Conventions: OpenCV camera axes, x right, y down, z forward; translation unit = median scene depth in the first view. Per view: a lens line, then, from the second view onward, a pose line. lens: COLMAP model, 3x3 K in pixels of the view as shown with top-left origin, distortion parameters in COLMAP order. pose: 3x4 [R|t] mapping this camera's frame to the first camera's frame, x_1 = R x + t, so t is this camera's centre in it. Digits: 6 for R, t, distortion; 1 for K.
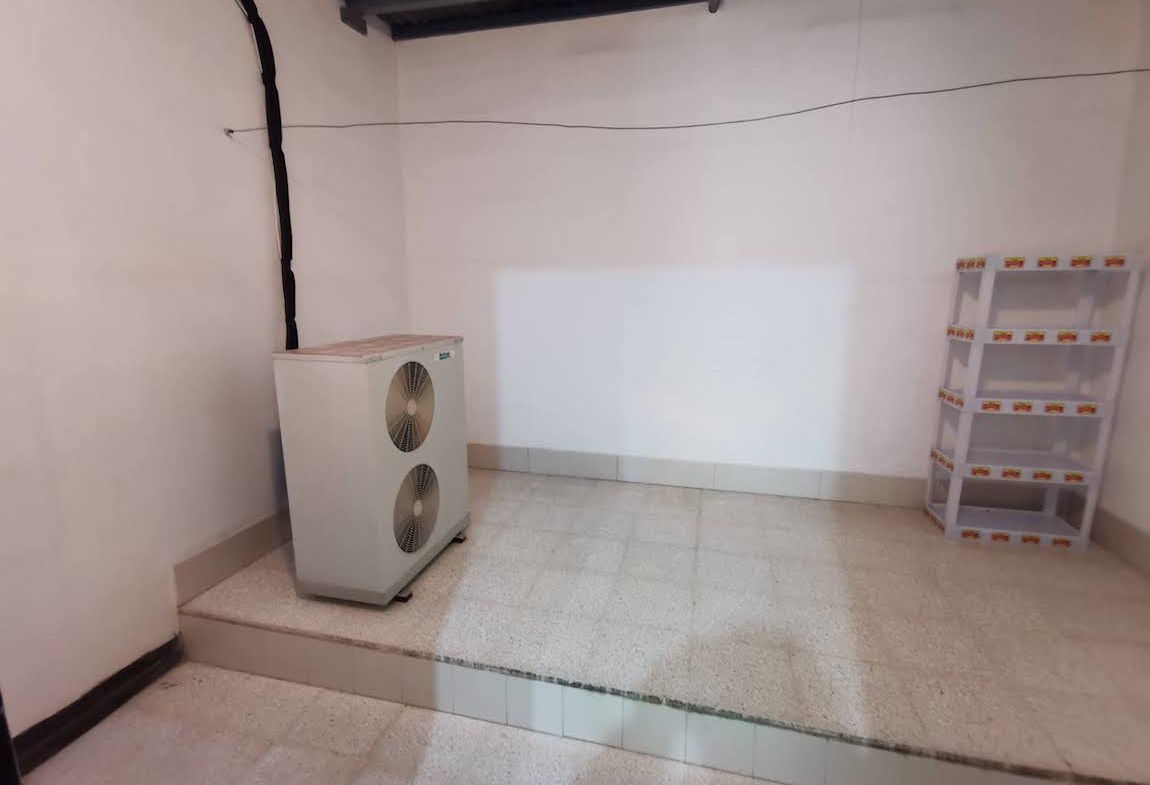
lens RADIAL K [[531.0, 0, 577.0], [0, 531.0, 388.7], [0, 0, 1]] dist [0.012059, 0.000307]
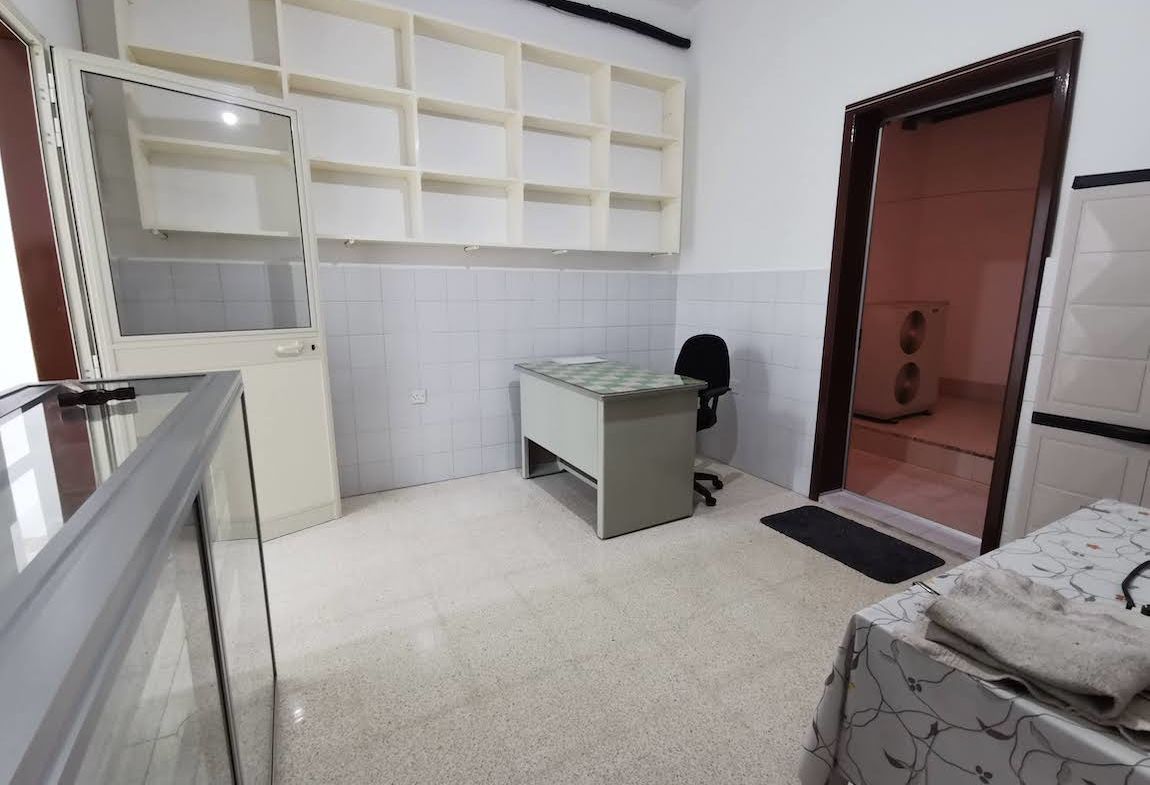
lens RADIAL K [[531.0, 0, 577.0], [0, 531.0, 388.7], [0, 0, 1]] dist [0.012059, 0.000307]
pose [[0.674114, 0.132139, -0.726712, 0.330667], [-0.130378, 0.989706, 0.059018, 0.288255], [0.727030, 0.054963, 0.684403, -1.302905]]
